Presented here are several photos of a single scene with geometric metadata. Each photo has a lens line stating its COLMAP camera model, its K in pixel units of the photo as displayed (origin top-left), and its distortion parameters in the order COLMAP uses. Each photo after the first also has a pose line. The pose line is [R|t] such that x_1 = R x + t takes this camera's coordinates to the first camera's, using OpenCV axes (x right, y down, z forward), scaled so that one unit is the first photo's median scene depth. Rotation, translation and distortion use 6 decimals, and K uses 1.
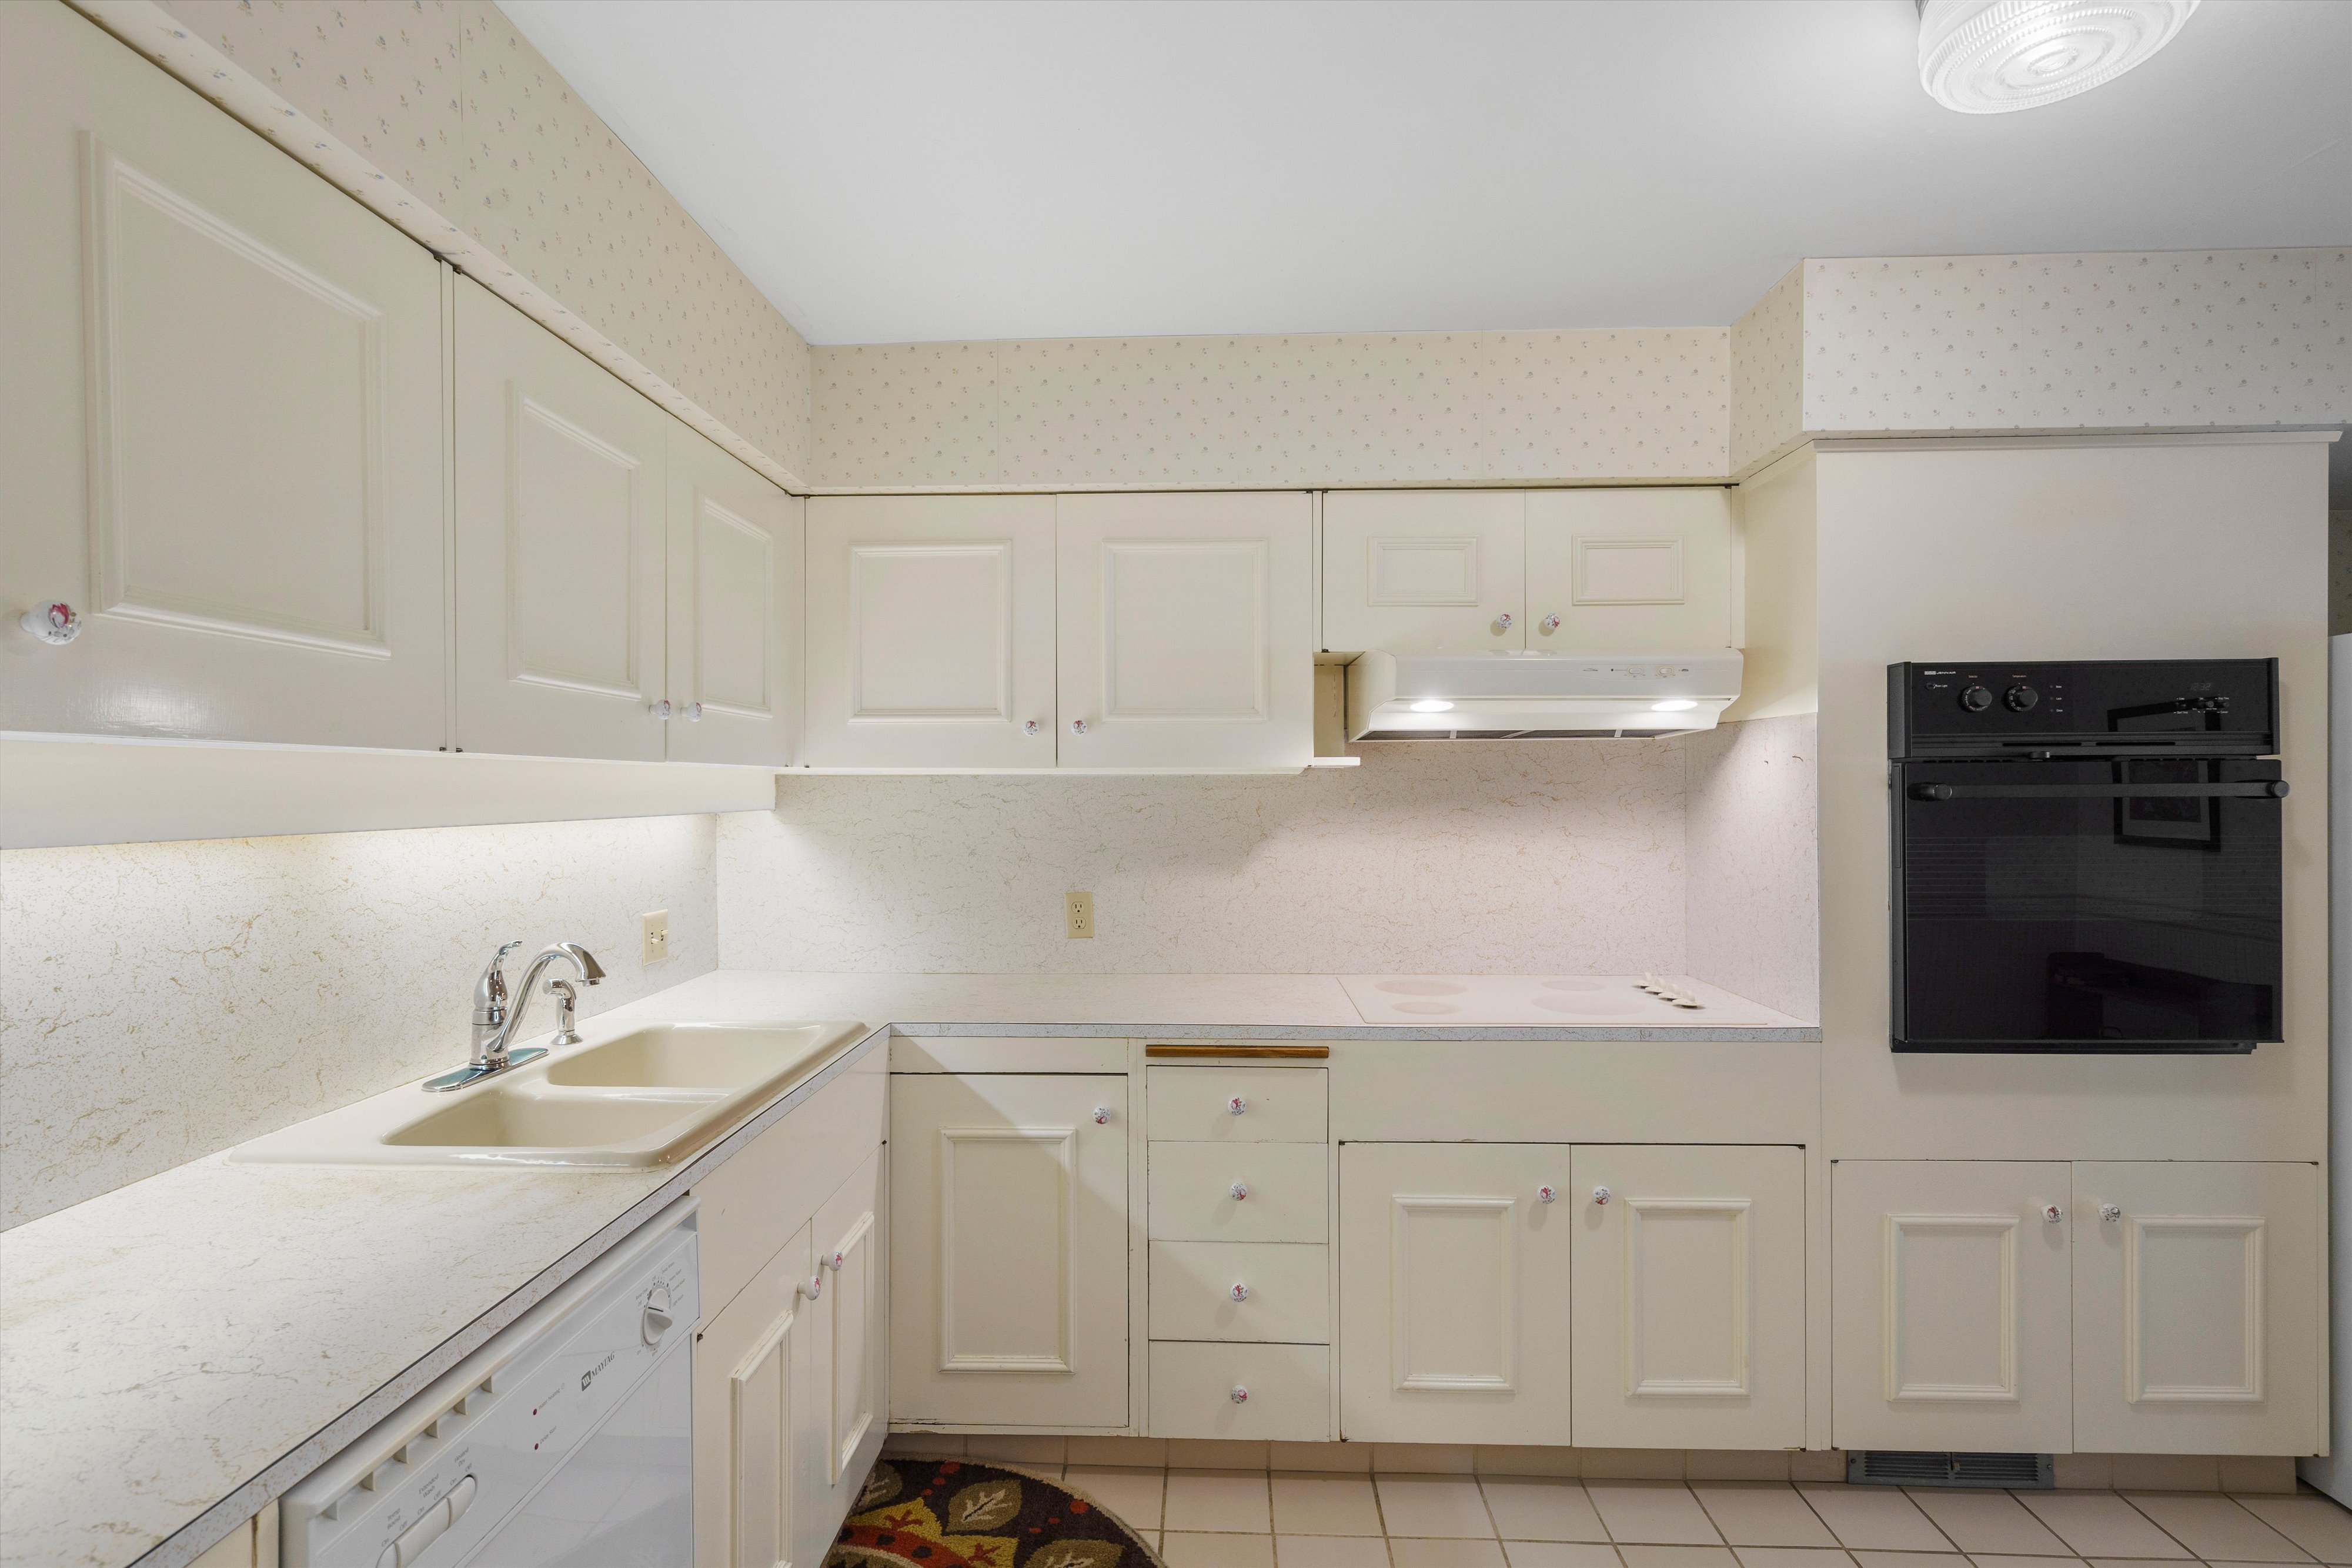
lens RADIAL K [[1138.3, 0, 1171.7], [0, 1138.3, 790.1], [0, 0, 1]] dist [0.001413, 0.000114]
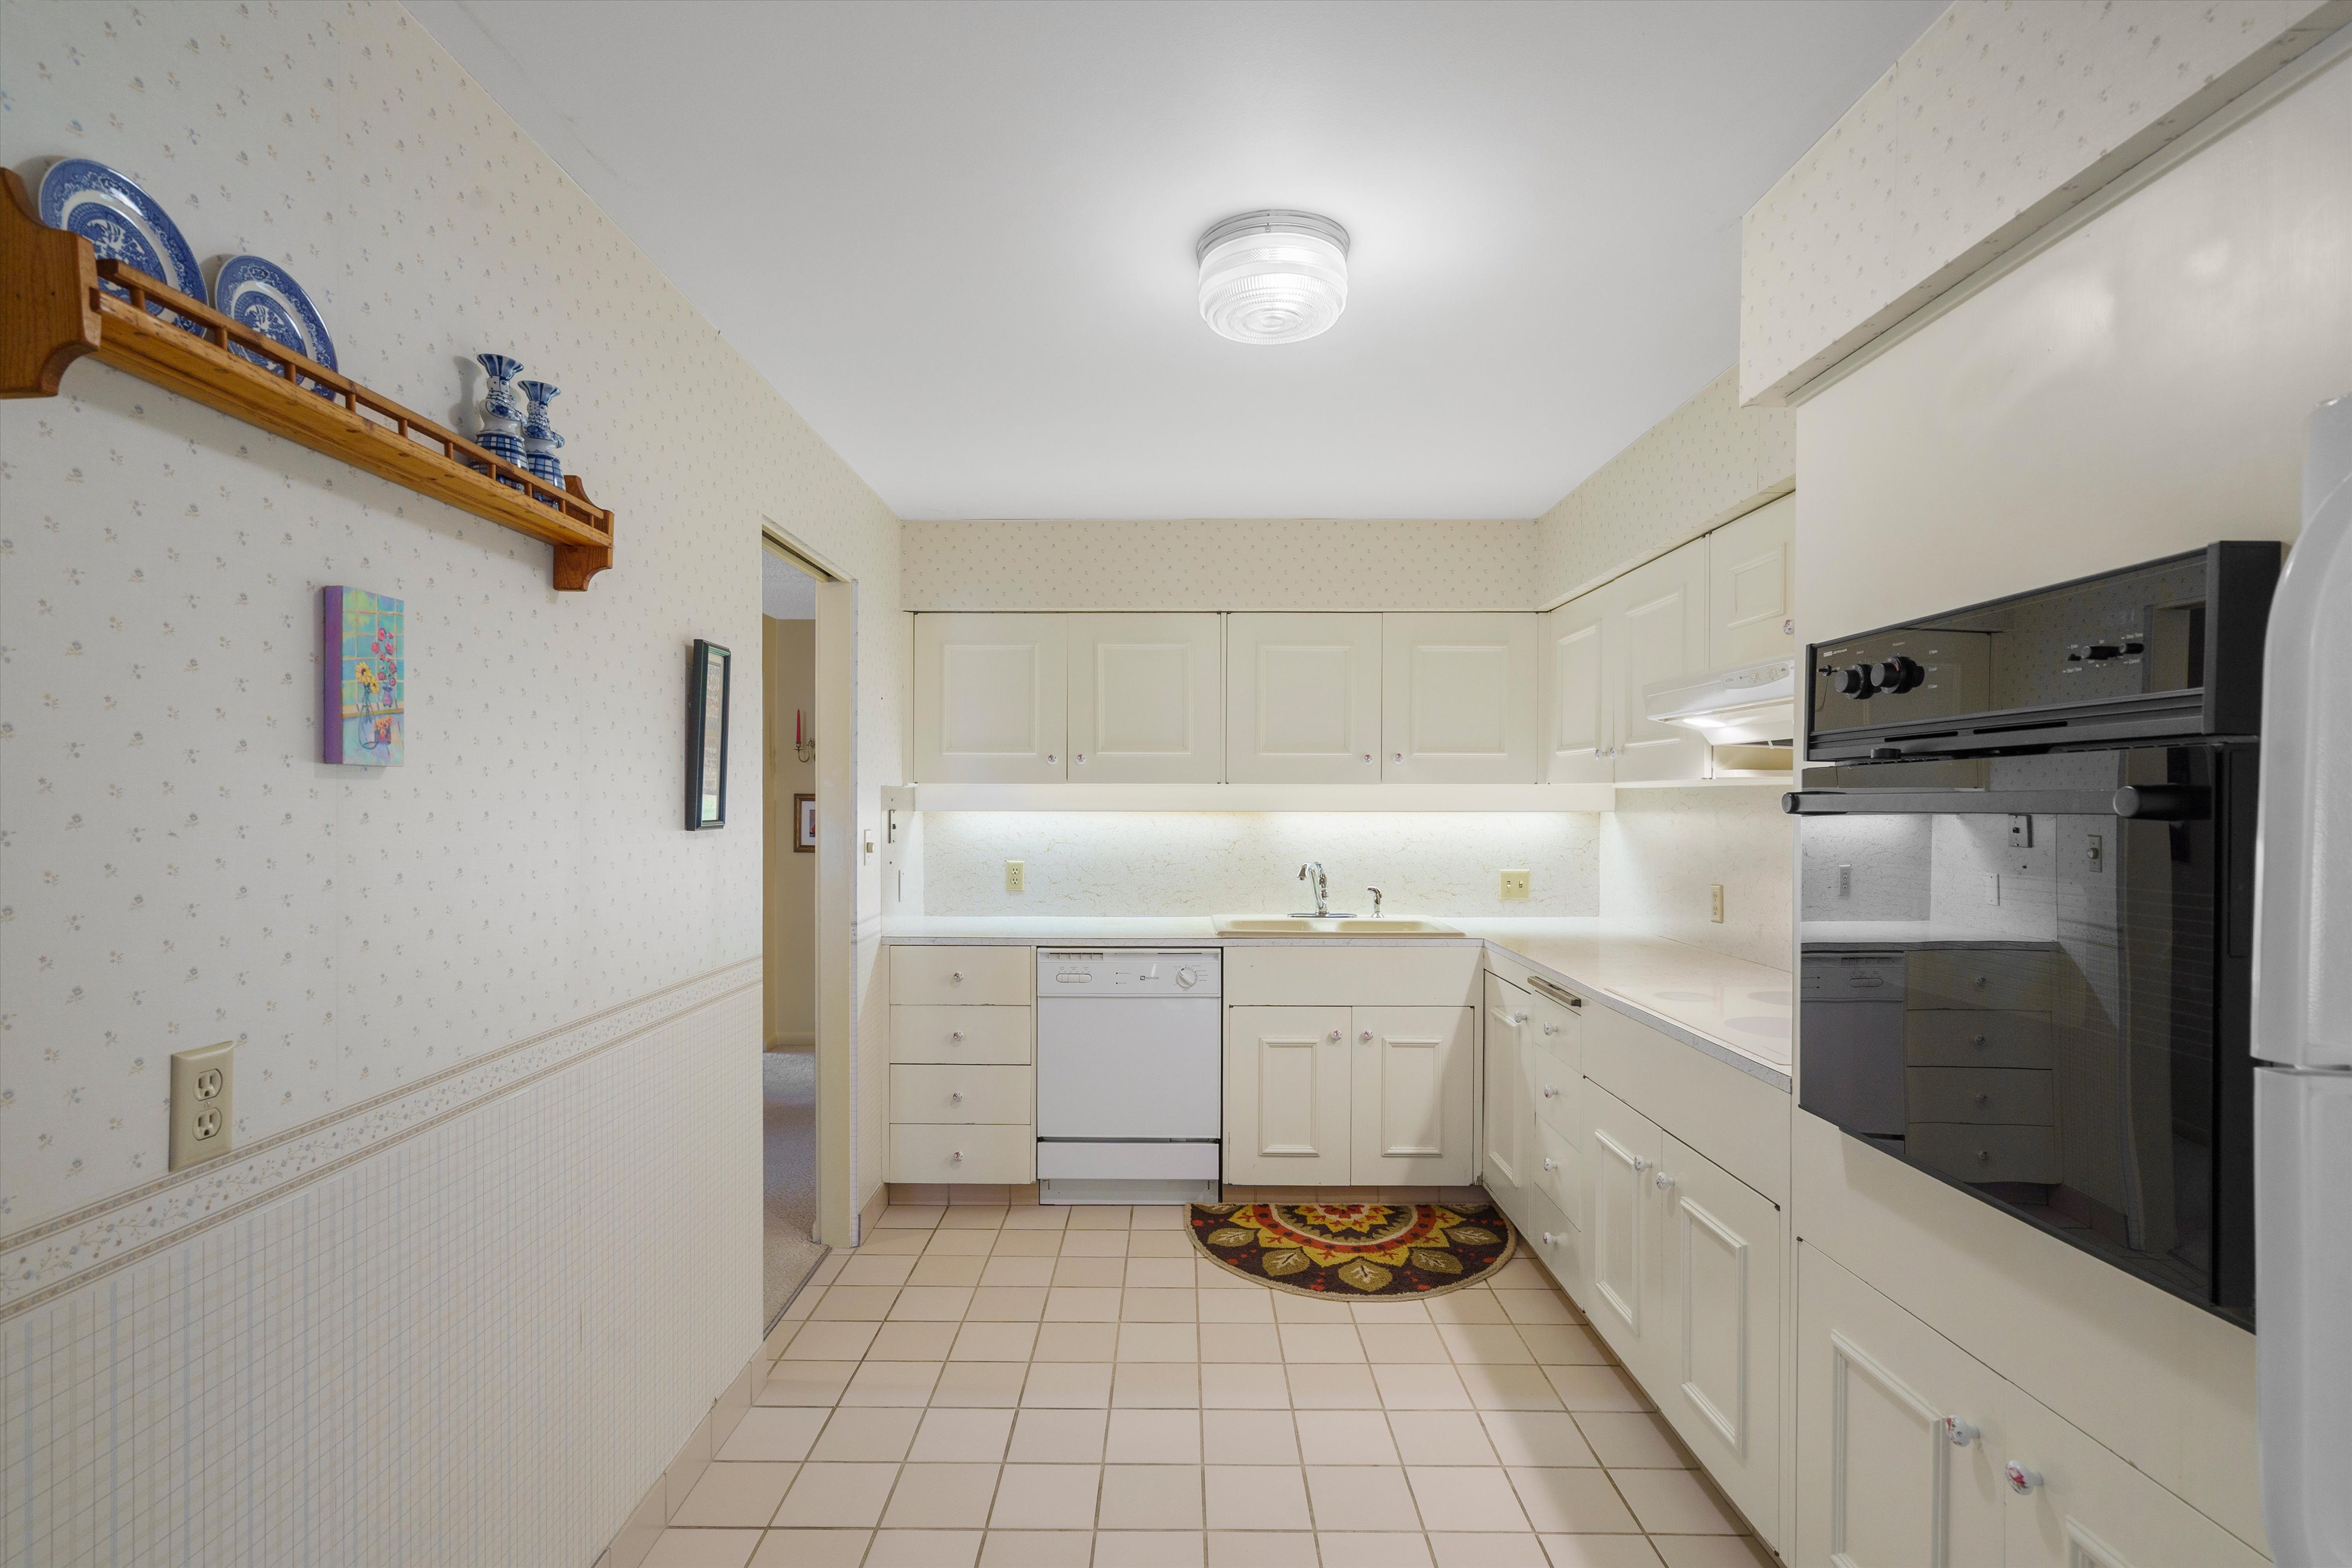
lens RADIAL K [[1072.3, 0, 1174.7], [0, 1072.3, 793.3], [0, 0, 1]] dist [-0.004798, 0.000288]
pose [[0.049360, -0.002214, -0.998779, 1.389804], [-0.003873, 0.999990, -0.002408, -0.002276], [0.998774, 0.003987, 0.049351, 0.508119]]
